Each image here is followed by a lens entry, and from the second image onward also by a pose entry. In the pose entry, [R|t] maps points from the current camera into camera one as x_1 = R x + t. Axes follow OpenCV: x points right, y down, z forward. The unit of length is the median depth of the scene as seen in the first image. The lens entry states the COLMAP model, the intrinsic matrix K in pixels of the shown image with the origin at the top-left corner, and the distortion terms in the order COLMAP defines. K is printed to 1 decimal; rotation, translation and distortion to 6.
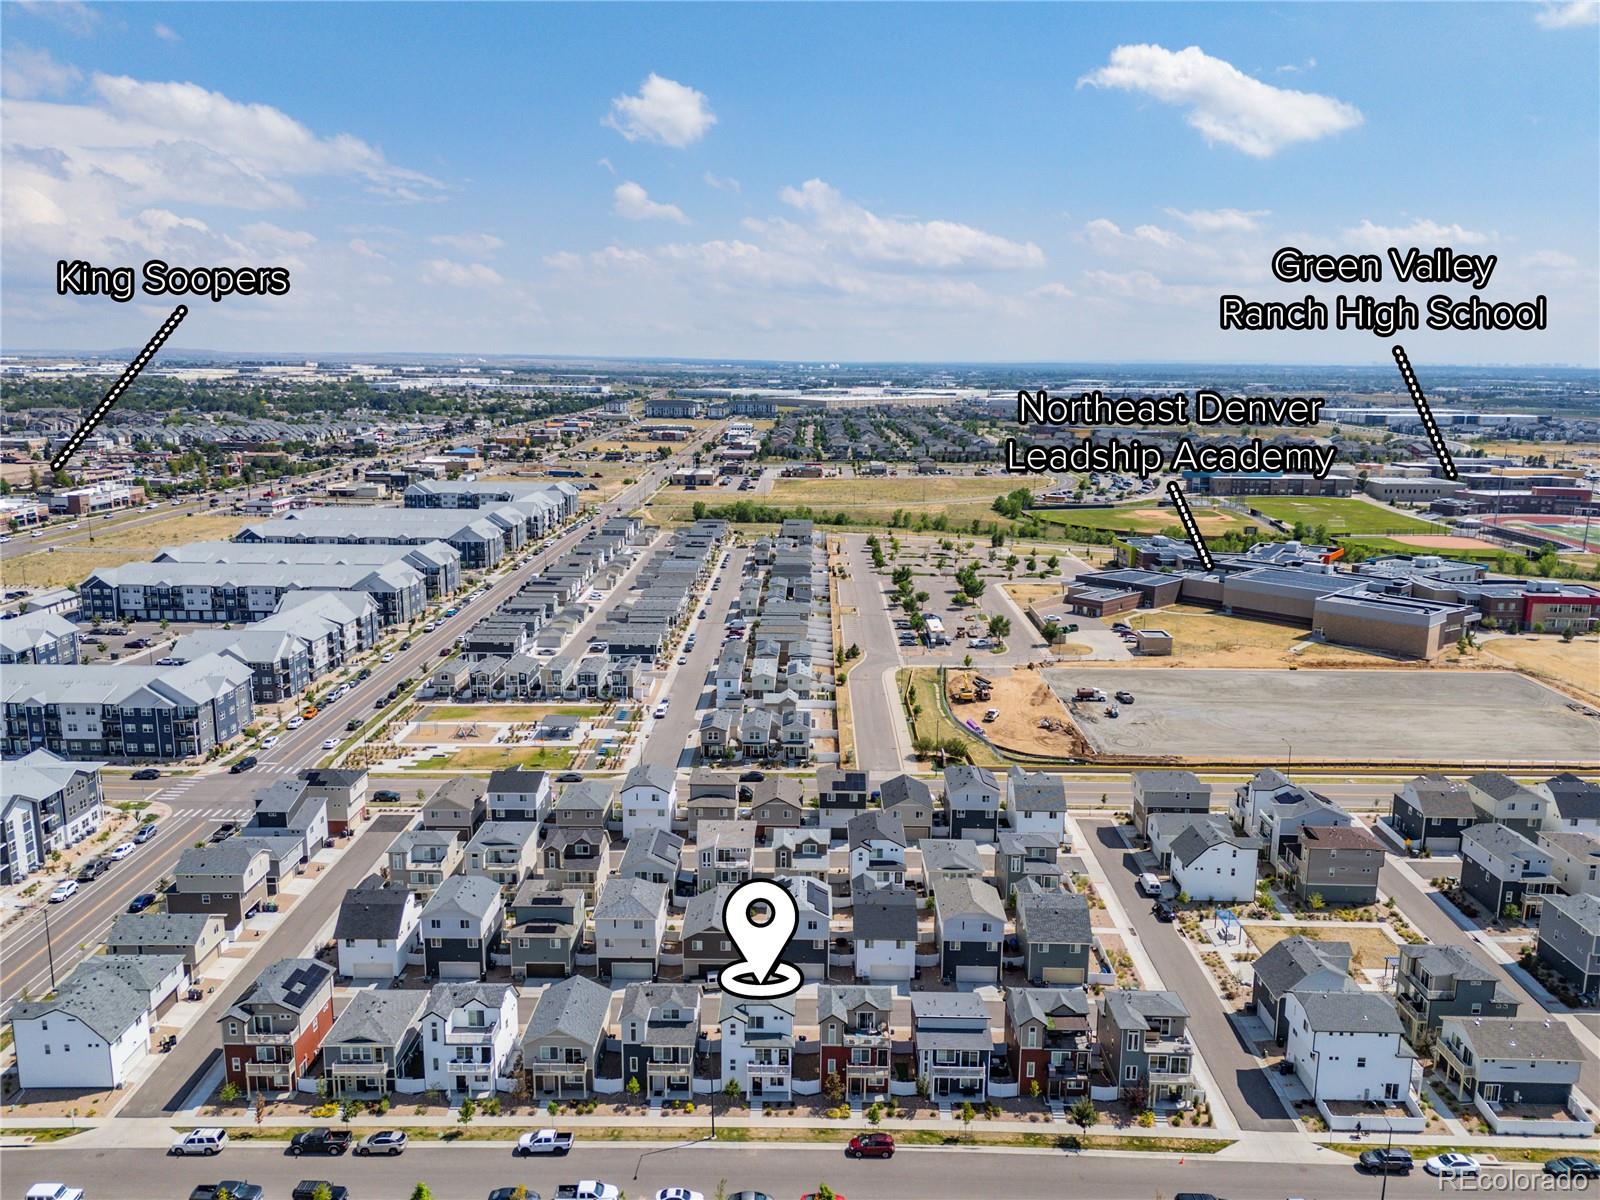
lens RADIAL K [[1184.2, 0, 800.0], [0, 1184.2, 600.0], [0, 0, 1]] dist [0.059078, -0.048800]
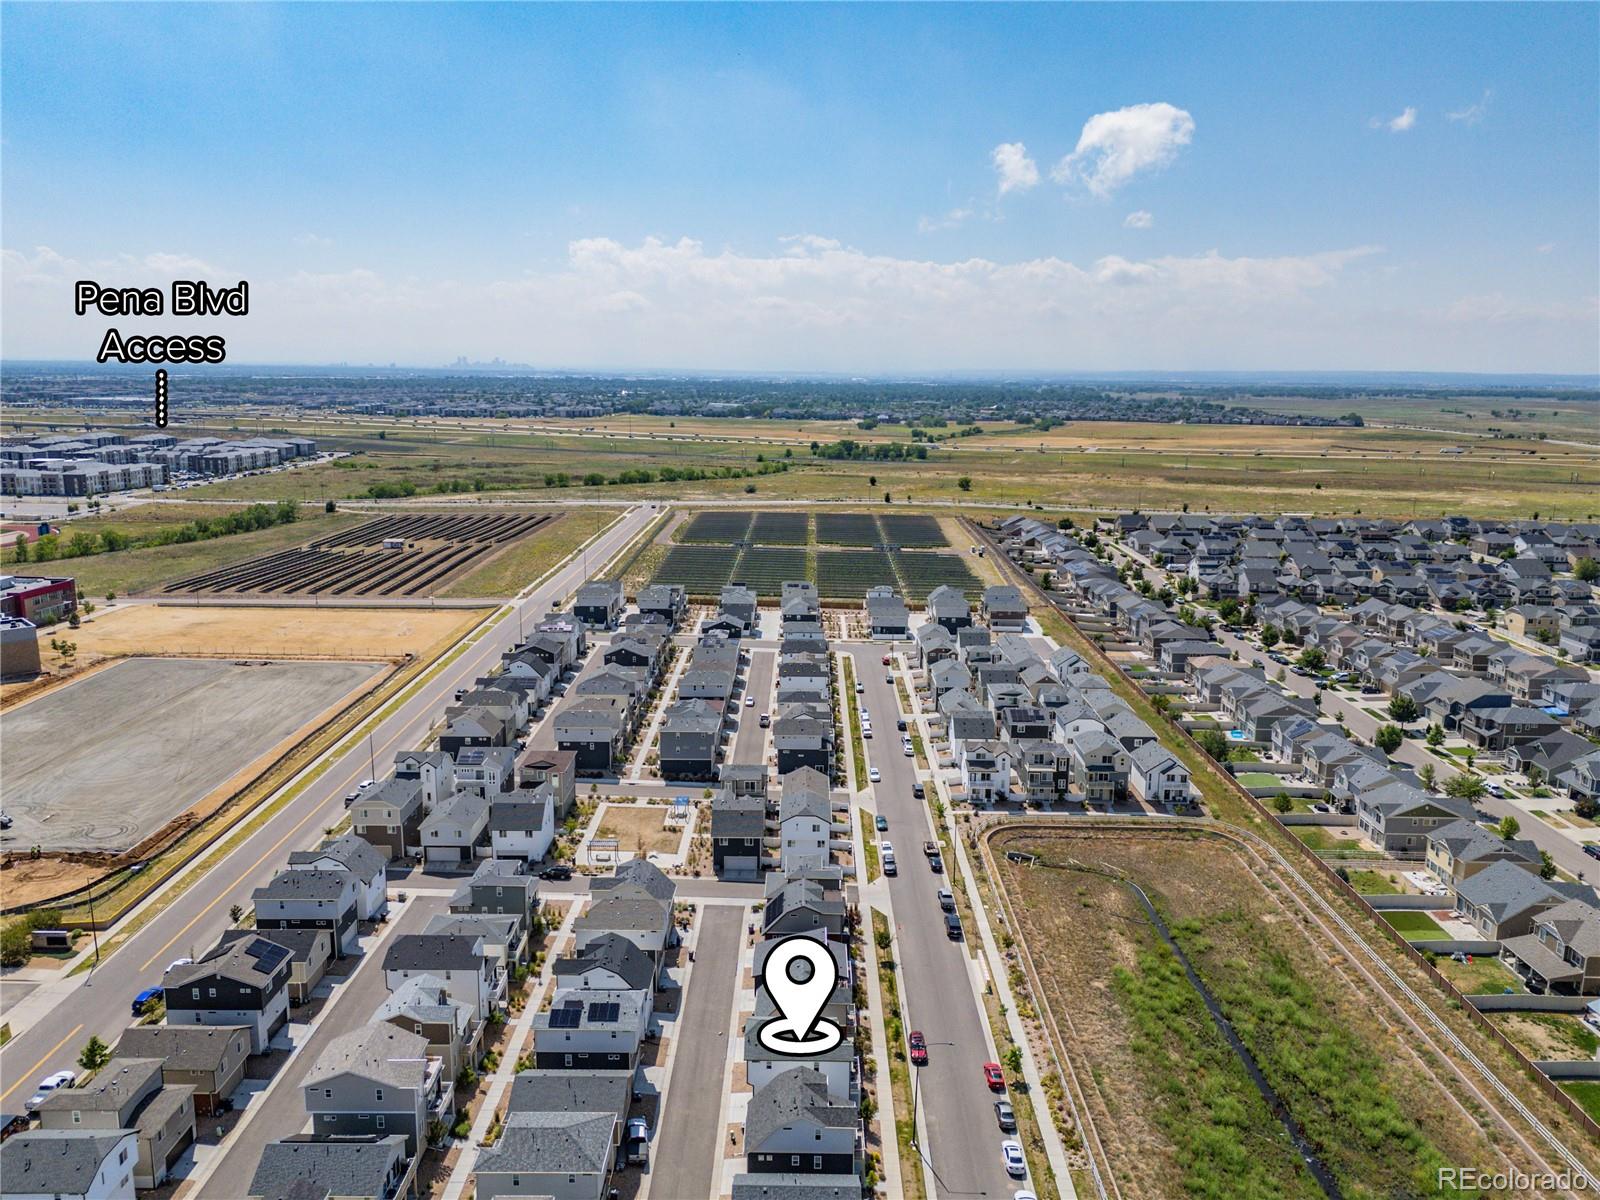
lens RADIAL K [[1192.9, 0, 795.1], [0, 1192.9, 575.3], [0, 0, 1]] dist [0.072930, -0.004349]
pose [[0.001074, -0.182593, 0.983188, -0.503320], [0.189382, 0.965433, 0.179089, -0.106242], [-0.981903, 0.186006, 0.035617, 0.503526]]
